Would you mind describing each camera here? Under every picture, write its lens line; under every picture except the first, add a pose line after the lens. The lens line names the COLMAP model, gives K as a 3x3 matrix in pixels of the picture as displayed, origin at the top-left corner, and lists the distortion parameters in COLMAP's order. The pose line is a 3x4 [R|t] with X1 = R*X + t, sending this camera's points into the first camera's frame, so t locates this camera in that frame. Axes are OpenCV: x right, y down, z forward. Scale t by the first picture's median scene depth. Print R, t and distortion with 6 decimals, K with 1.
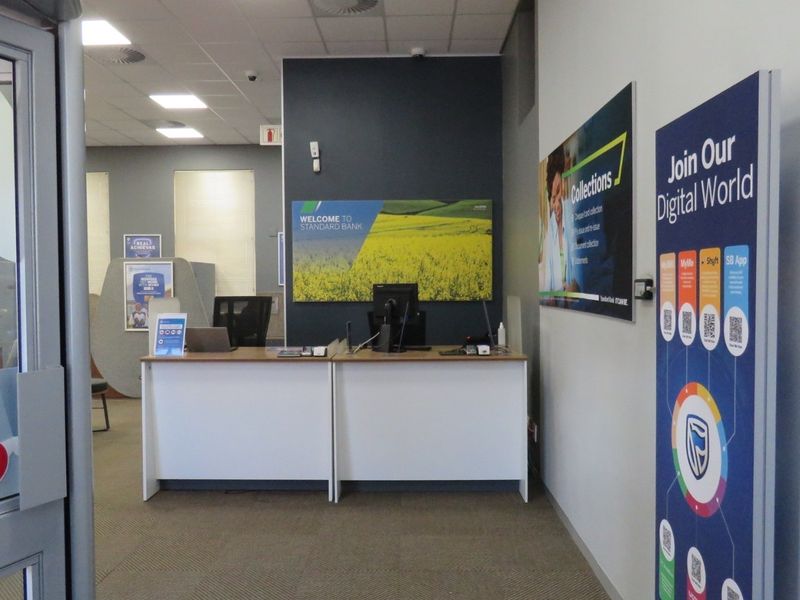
lens RADIAL K [[673.1, 0, 400.0], [0, 673.1, 296.6], [0, 0, 1]] dist [-0.013311, -0.002711]
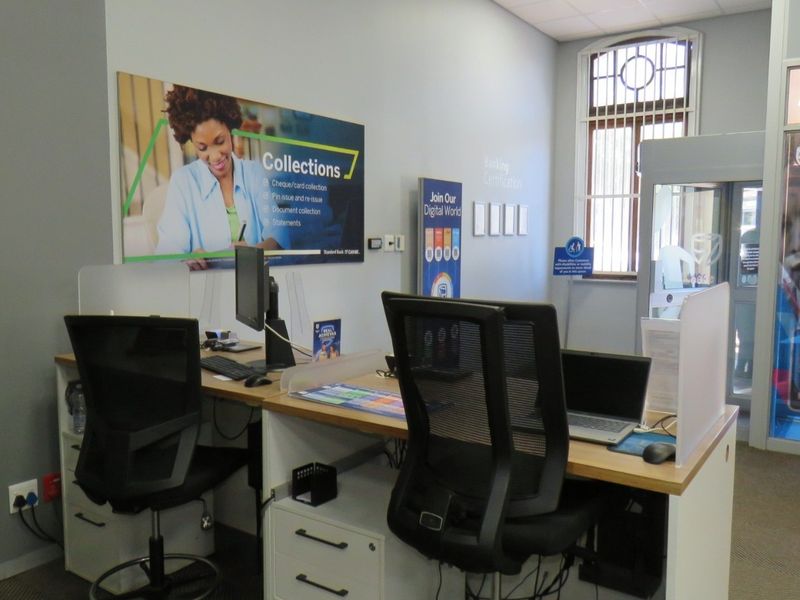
lens RADIAL K [[673.1, 0, 400.7], [0, 673.1, 298.6], [0, 0, 1]] dist [-0.013311, -0.002711]
pose [[-0.833332, -0.053429, 0.550184, -1.068538], [0.011967, 0.993341, 0.114590, -0.104253], [-0.552643, 0.102076, -0.827144, 3.612147]]
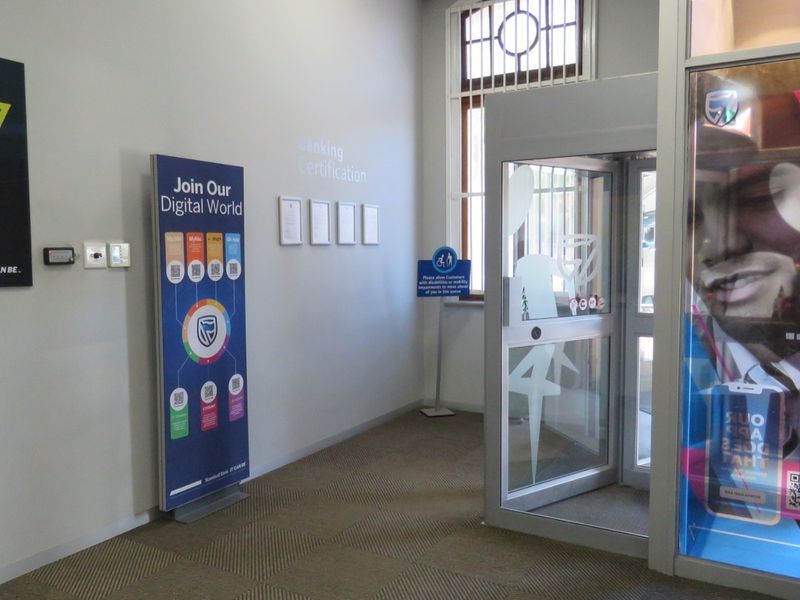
lens RADIAL K [[673.1, 0, 403.3], [0, 673.1, 298.6], [0, 0, 1]] dist [-0.013311, -0.002711]
pose [[-0.871318, -0.027465, 0.489950, -1.058678], [0.020035, 0.995609, 0.091440, -0.045353], [-0.490310, 0.089489, -0.866942, 2.456120]]
